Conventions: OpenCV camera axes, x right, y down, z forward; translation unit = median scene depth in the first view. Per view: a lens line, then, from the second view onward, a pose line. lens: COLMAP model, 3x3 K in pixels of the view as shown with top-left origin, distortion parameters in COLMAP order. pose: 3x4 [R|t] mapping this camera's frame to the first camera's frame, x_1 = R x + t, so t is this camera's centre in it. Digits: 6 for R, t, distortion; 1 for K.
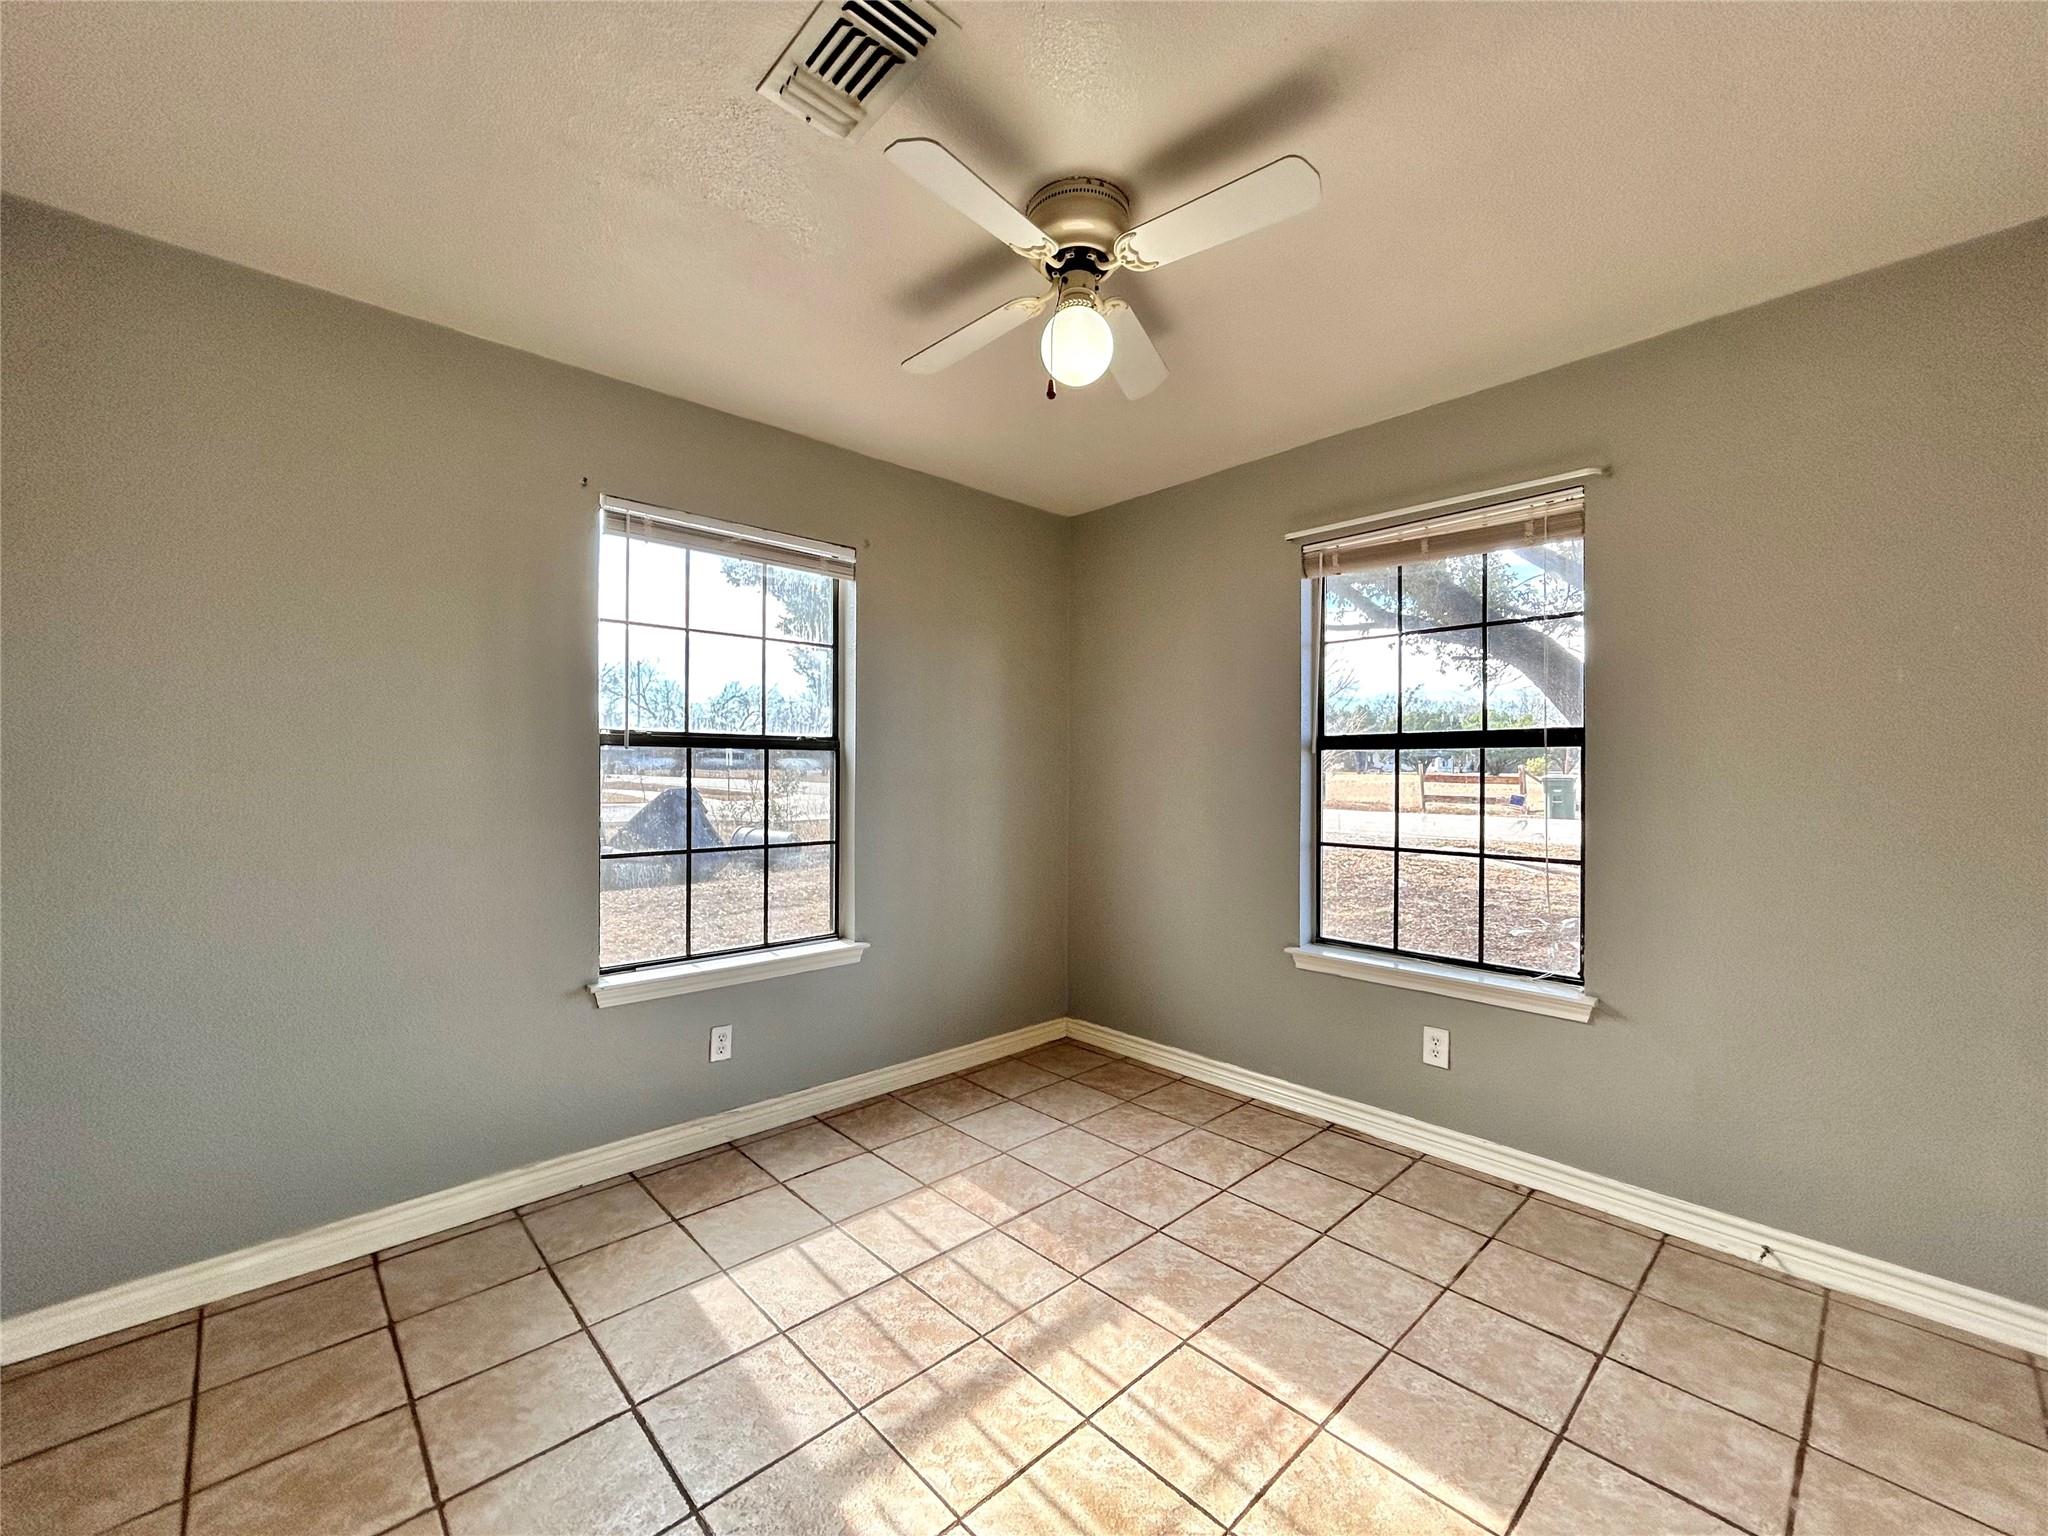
lens RADIAL K [[826.0, 0, 1028.0], [0, 826.0, 769.1], [0, 0, 1]] dist [0.000107, 0.000036]
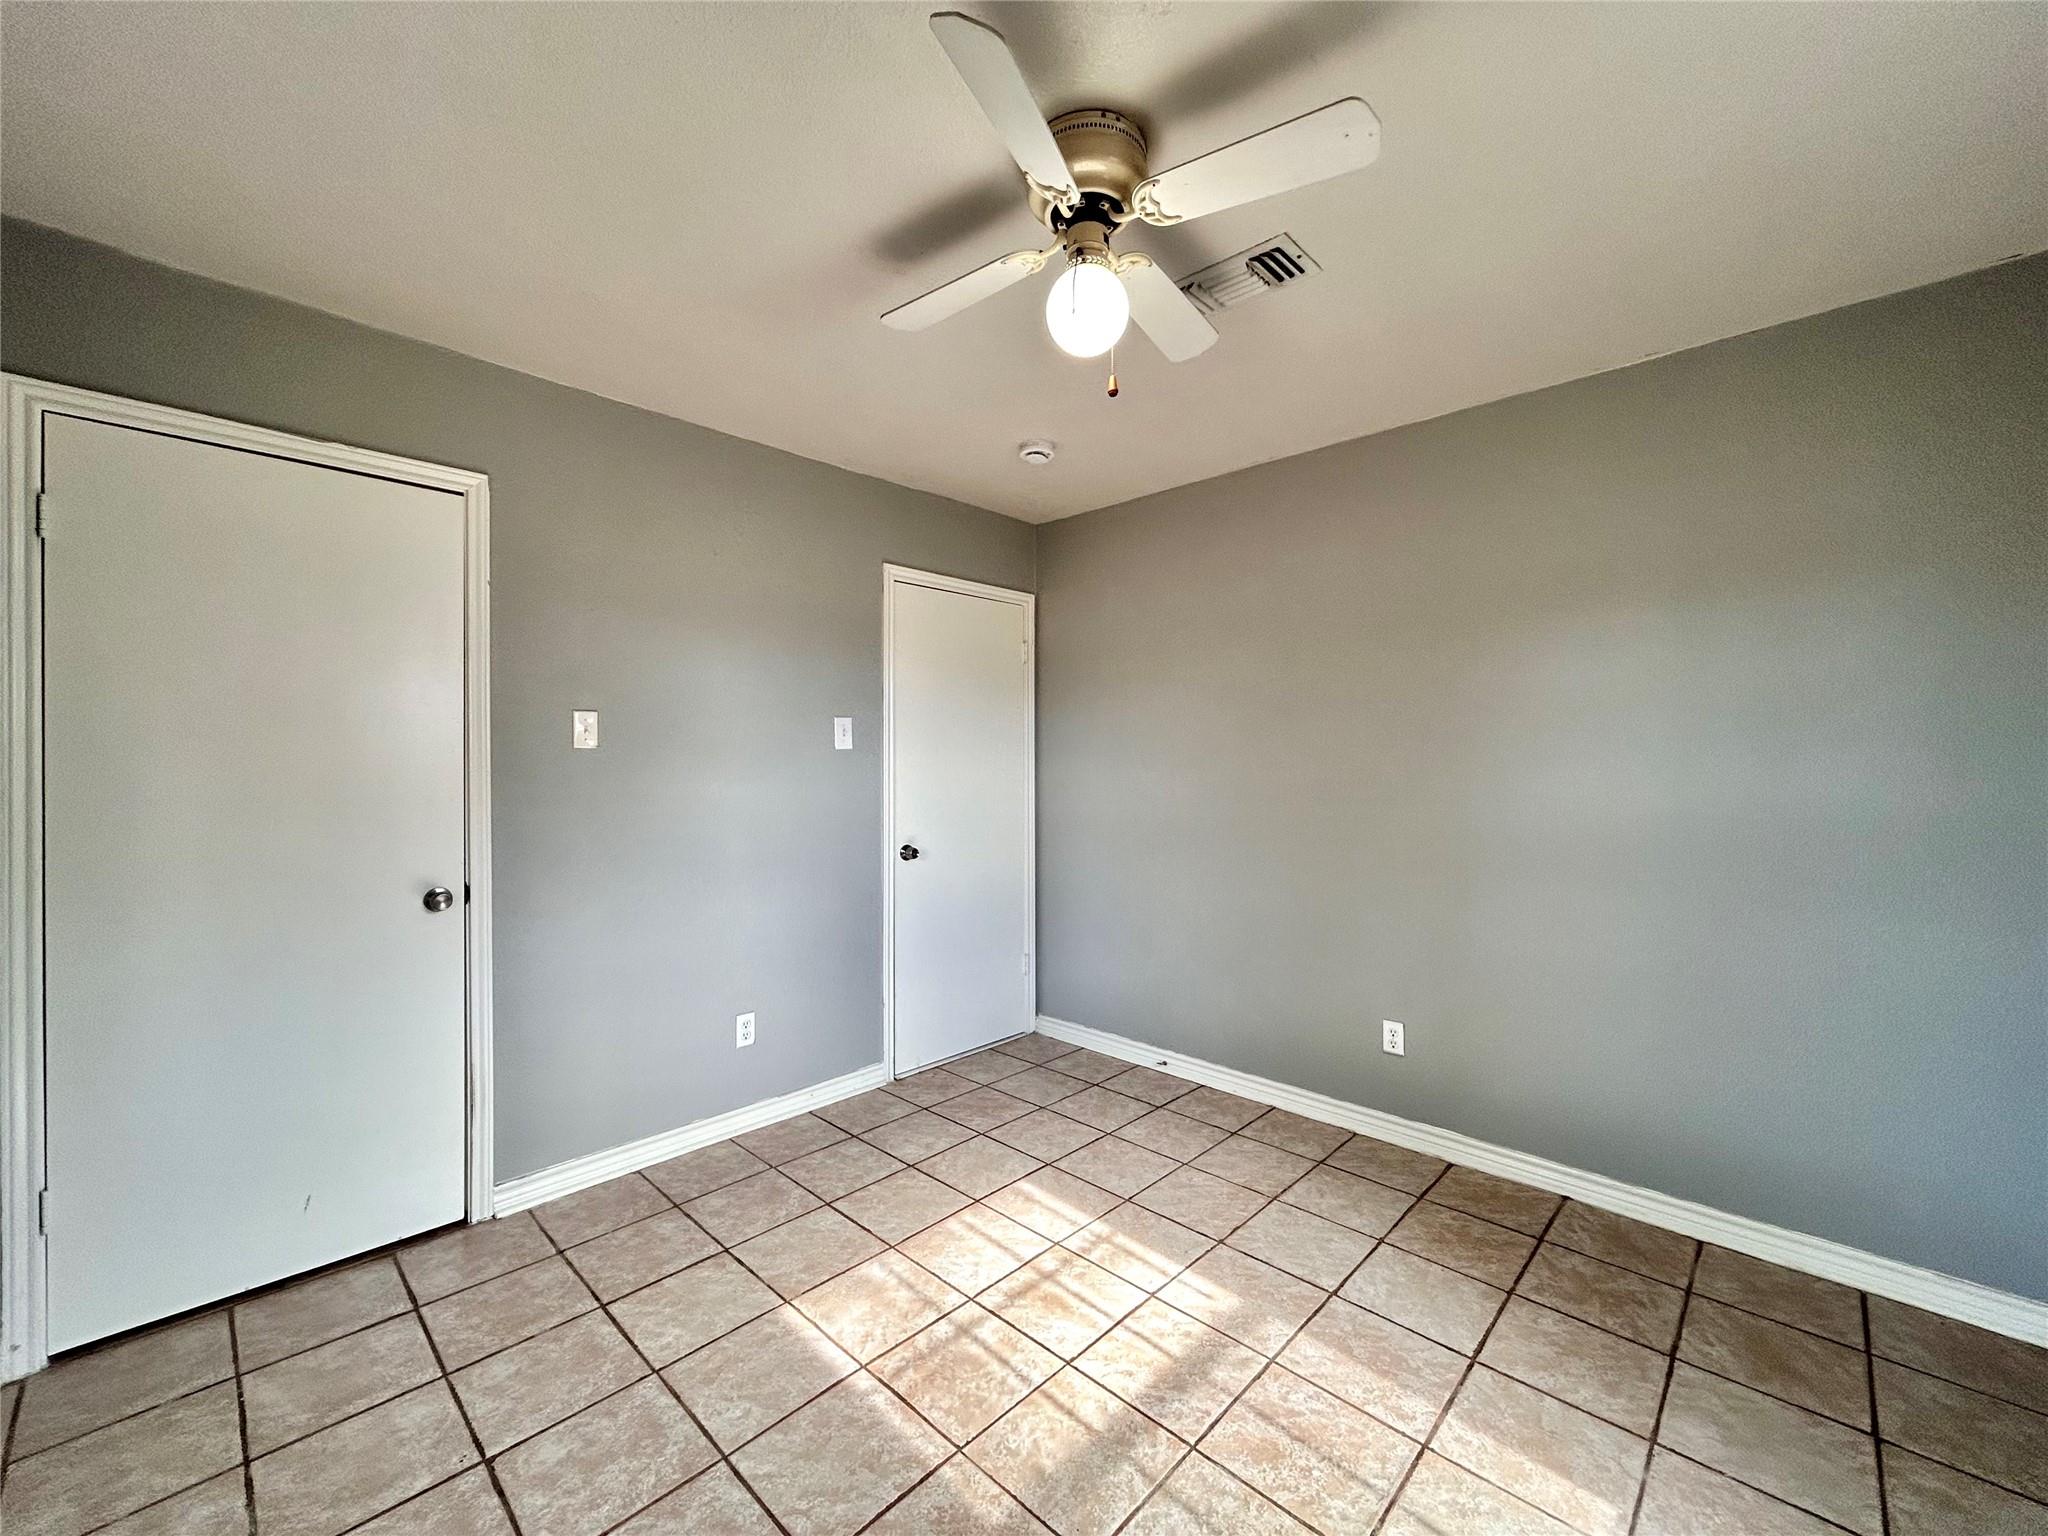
lens RADIAL K [[826.0, 0, 1028.0], [0, 826.0, 769.1], [0, 0, 1]] dist [0.000107, 0.000036]
pose [[-0.998706, -0.004763, -0.050639, 0.181067], [-0.004887, 0.999985, 0.002336, -0.028096], [0.050627, 0.002580, -0.998714, 2.025516]]
